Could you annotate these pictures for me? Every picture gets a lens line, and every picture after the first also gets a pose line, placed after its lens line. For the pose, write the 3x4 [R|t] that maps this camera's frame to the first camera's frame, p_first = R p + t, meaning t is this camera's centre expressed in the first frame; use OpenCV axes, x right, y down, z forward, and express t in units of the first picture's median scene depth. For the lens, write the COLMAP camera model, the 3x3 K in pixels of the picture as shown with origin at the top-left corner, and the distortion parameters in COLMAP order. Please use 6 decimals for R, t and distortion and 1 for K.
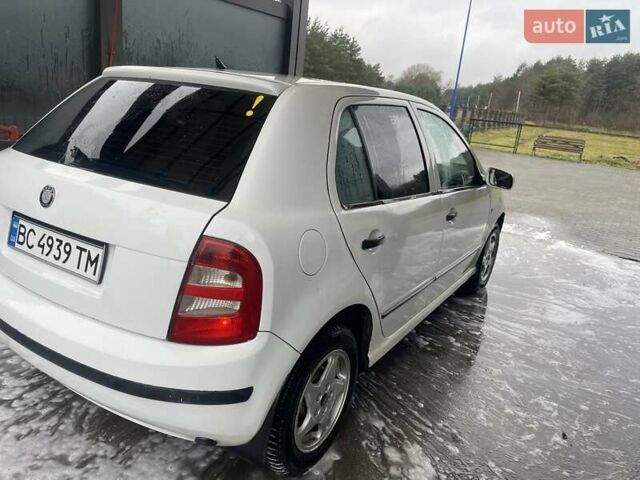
lens RADIAL K [[485.1, 0, 320.0], [0, 485.1, 240.0], [0, 0, 1]] dist [0.064278, -0.100776]
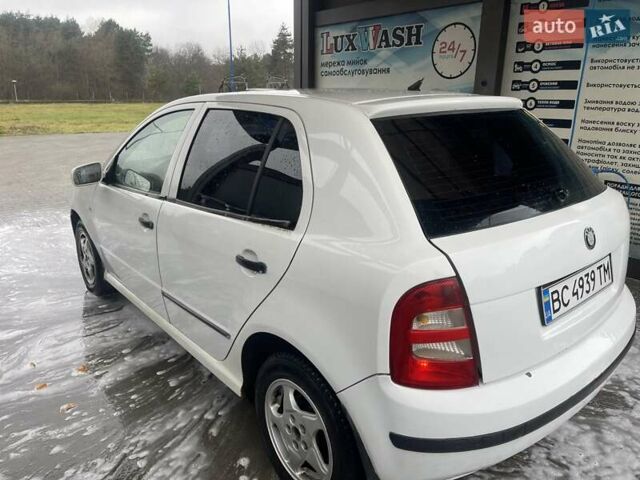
lens RADIAL K [[479.0, 0, 320.0], [0, 479.0, 240.0], [0, 0, 1]] dist [0.080796, -0.104792]
pose [[0.287304, -0.371021, 0.883063, -1.467256], [0.299071, 0.910588, 0.285283, -0.493094], [-0.909952, 0.182135, 0.372577, 1.034046]]
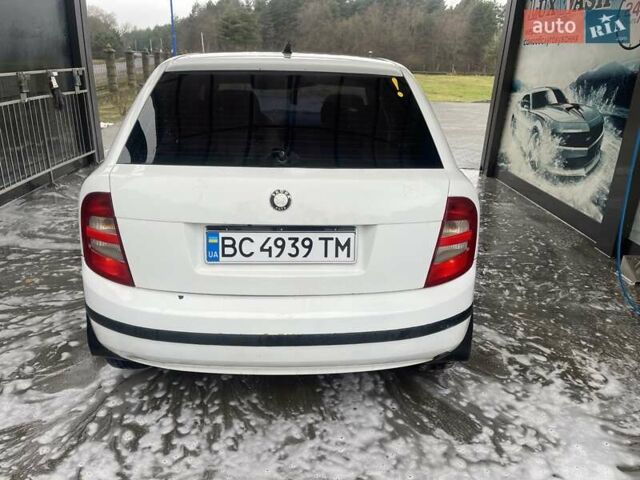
lens RADIAL K [[479.0, 0, 320.0], [0, 479.0, 240.0], [0, 0, 1]] dist [0.080796, -0.104792]
pose [[0.816334, -0.267647, 0.511825, -0.942003], [0.211078, 0.963102, 0.166975, -0.145406], [-0.537630, -0.028272, 0.842707, 0.088545]]
